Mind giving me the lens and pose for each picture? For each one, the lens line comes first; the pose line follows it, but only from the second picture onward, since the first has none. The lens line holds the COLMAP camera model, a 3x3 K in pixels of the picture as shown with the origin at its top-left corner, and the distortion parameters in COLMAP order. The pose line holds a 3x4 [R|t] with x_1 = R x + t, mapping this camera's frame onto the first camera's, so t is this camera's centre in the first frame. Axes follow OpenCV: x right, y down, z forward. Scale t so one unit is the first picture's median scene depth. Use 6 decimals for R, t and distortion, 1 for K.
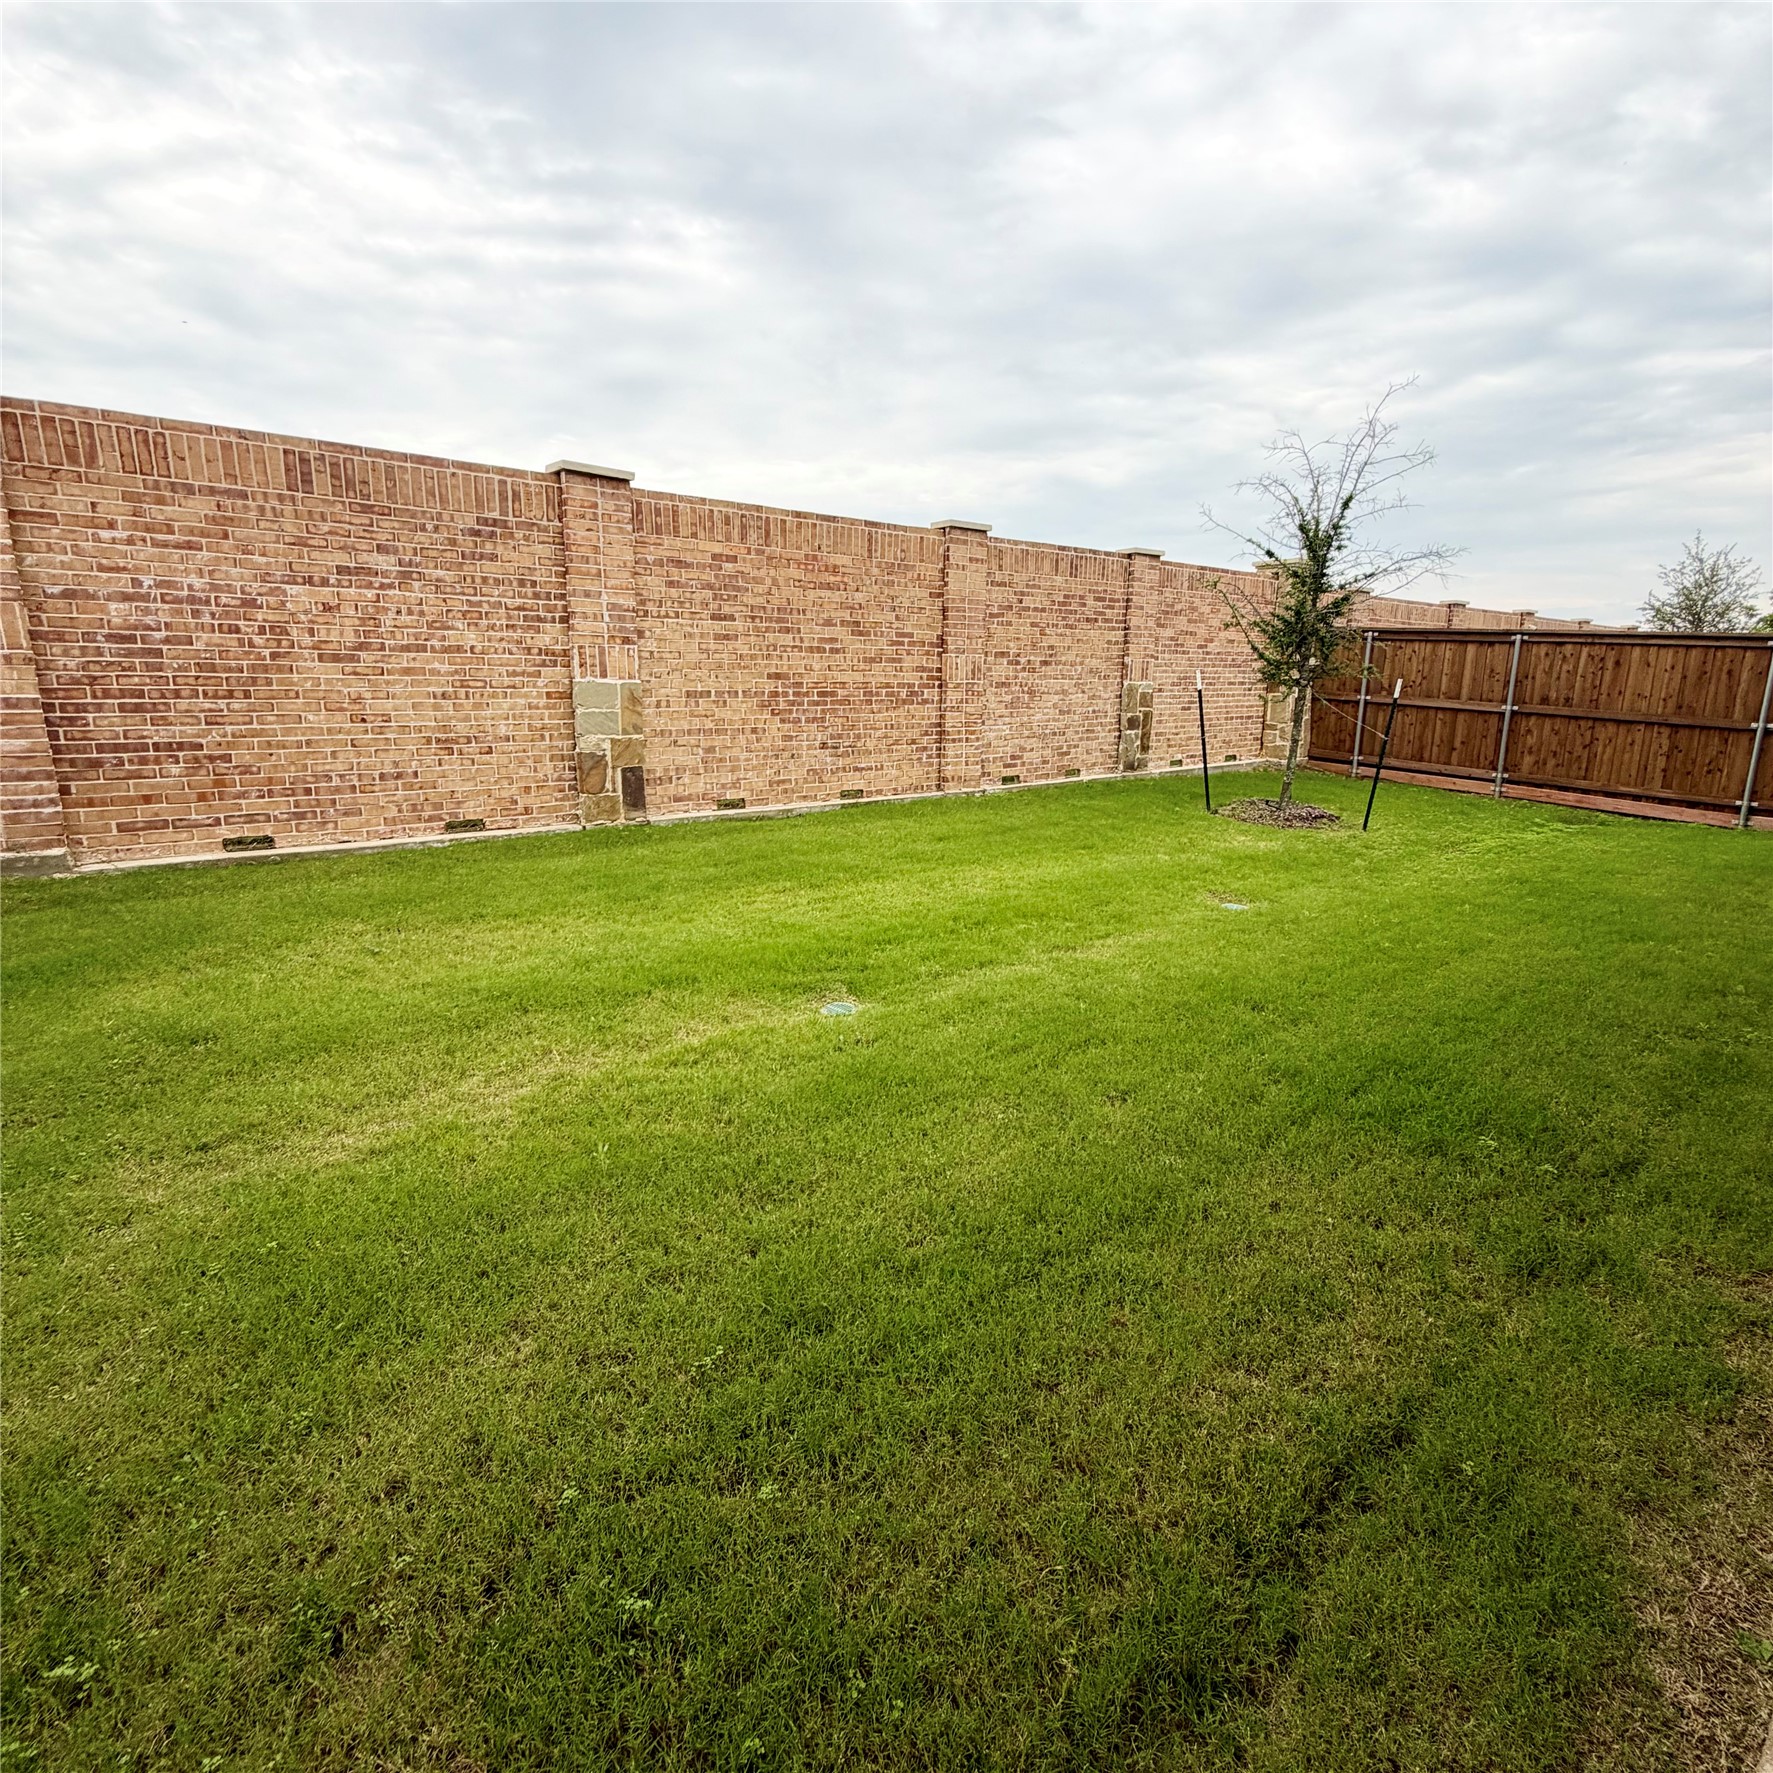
lens RADIAL K [[940.1, 0, 886.5], [0, 940.1, 886.5], [0, 0, 1]] dist [0.001523, -0.000420]
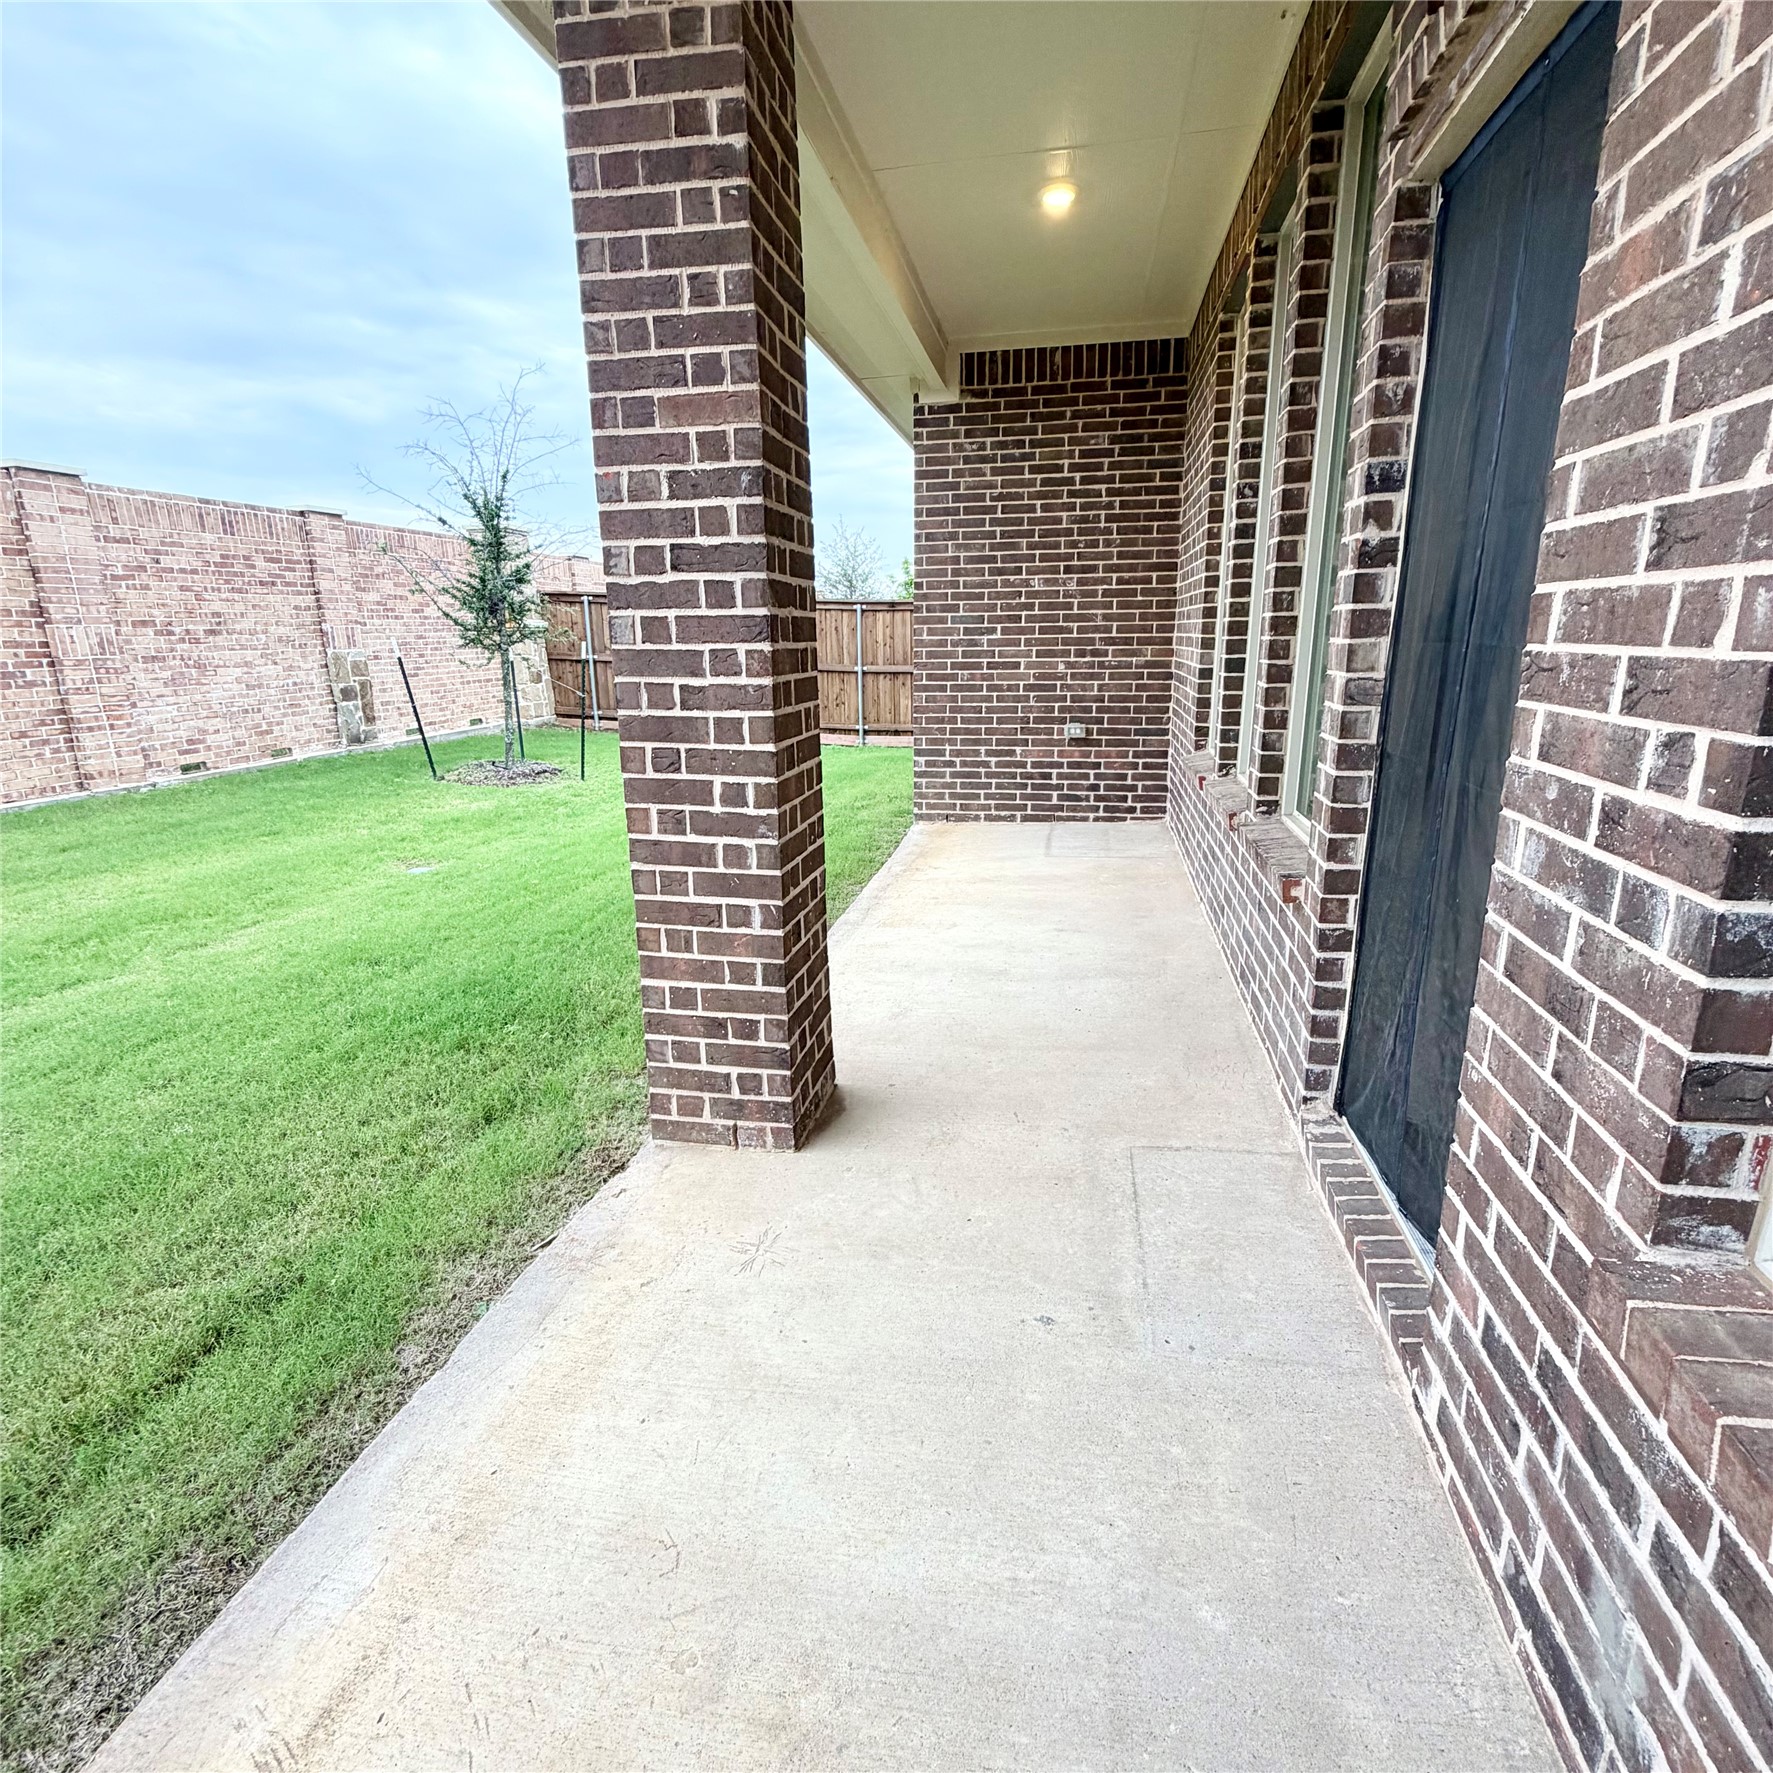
lens RADIAL K [[940.1, 0, 886.5], [0, 940.1, 886.5], [0, 0, 1]] dist [0.001523, -0.000420]
pose [[0.778132, -0.183165, 0.600800, 0.092385], [0.157263, 0.982883, 0.095968, 0.013206], [-0.608094, 0.019808, 0.793618, -0.090279]]
